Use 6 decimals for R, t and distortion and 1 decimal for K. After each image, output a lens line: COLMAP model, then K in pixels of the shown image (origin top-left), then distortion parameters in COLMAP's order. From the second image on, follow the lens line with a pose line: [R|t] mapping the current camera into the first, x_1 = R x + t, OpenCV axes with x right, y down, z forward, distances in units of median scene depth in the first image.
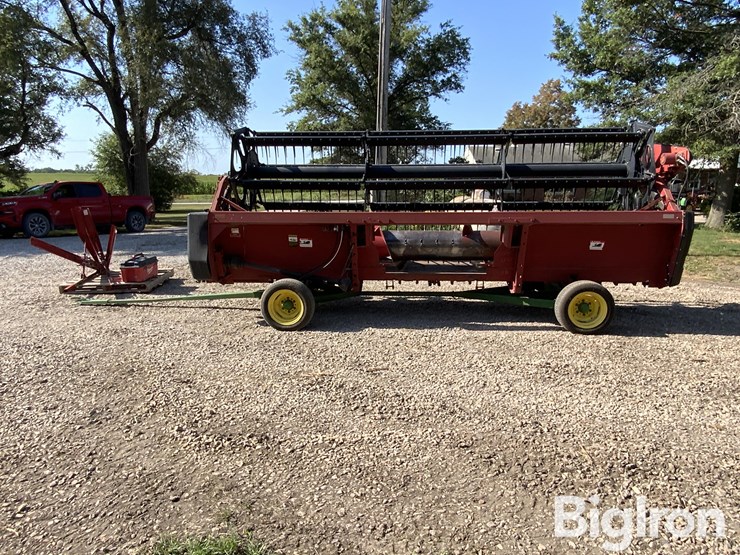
lens RADIAL K [[460.9, 0, 370.0], [0, 460.9, 277.5], [0, 0, 1]] dist [-0.002356, -0.005325]
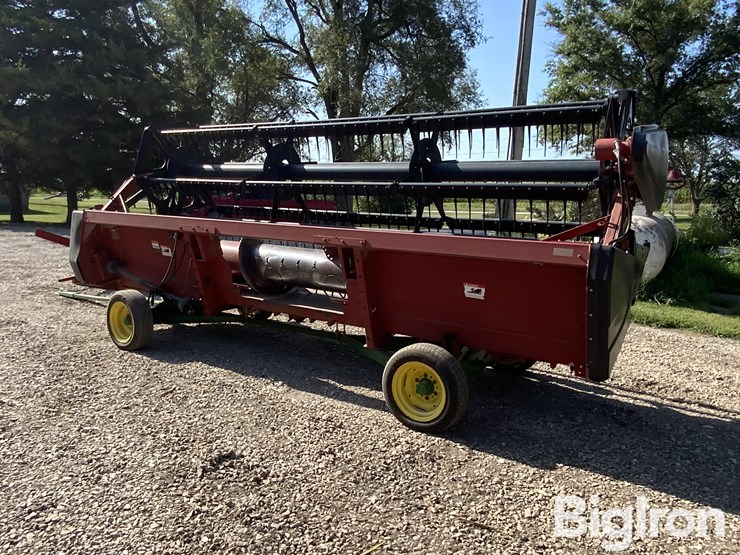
lens RADIAL K [[510.8, 0, 370.0], [0, 510.8, 277.5], [0, 0, 1]] dist [-0.005558, -0.004194]
pose [[0.883622, 0.101056, -0.457165, 0.107795], [-0.113194, 0.993573, 0.000844, -0.011626], [0.454312, 0.051002, 0.889381, 0.053616]]
